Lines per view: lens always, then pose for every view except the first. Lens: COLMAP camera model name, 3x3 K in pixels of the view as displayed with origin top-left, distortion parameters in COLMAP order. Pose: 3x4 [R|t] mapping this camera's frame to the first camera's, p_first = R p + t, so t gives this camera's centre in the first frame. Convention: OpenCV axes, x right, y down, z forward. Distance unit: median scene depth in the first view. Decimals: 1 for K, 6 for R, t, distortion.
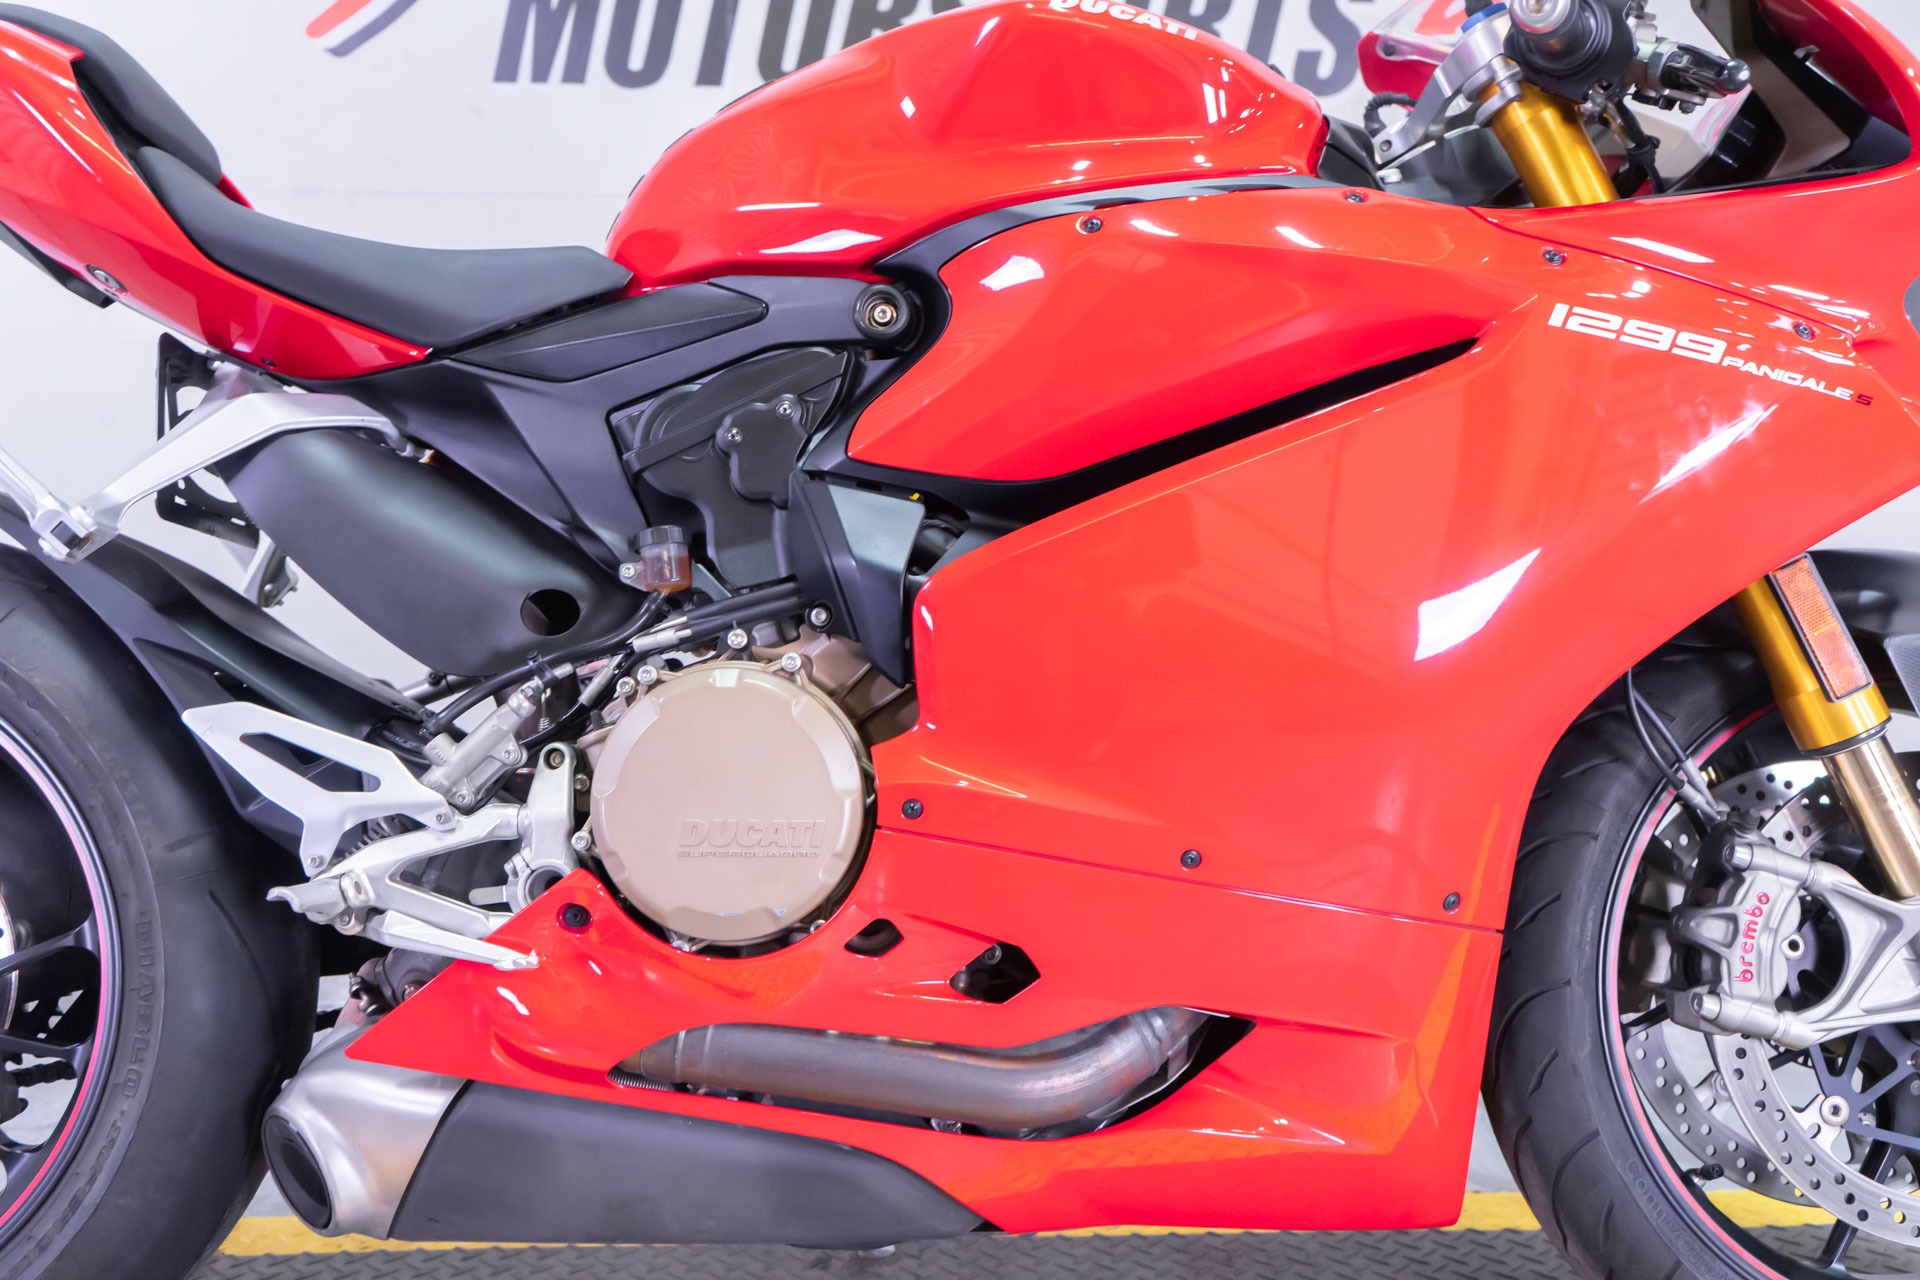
lens RADIAL K [[1942.9, 0, 986.8], [0, 1942.9, 623.7], [0, 0, 1]] dist [0.021866, 0.000000]
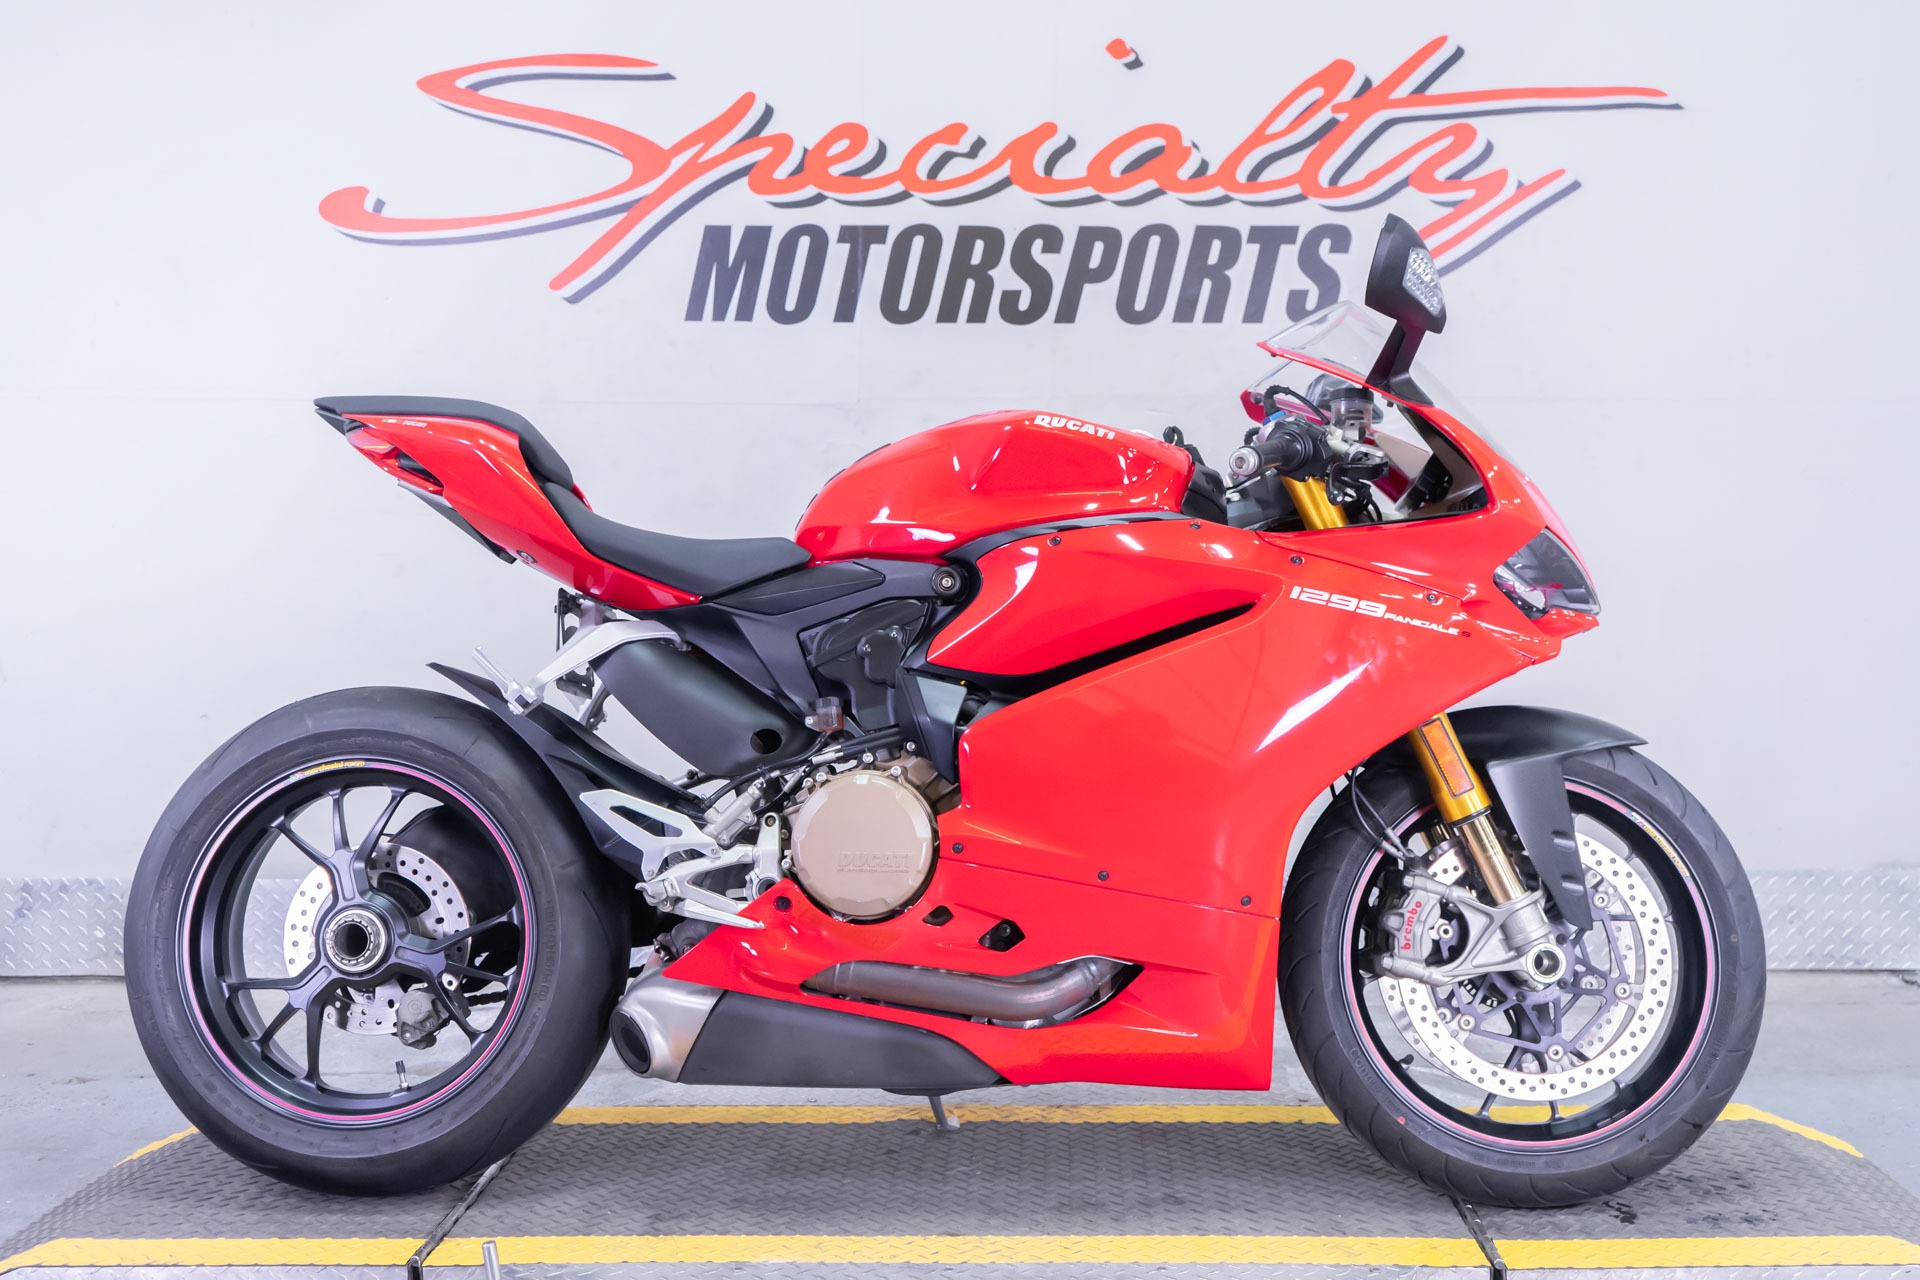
lens RADIAL K [[2133.0, 0, 976.0], [0, 2133.0, 623.6], [0, 0, 1]] dist [0.027786, 0.000000]
pose [[0.997518, 0.003207, -0.070345, 0.118515], [-0.005355, 0.999525, -0.030361, -0.058701], [0.070214, 0.030662, 0.997061, -1.032888]]
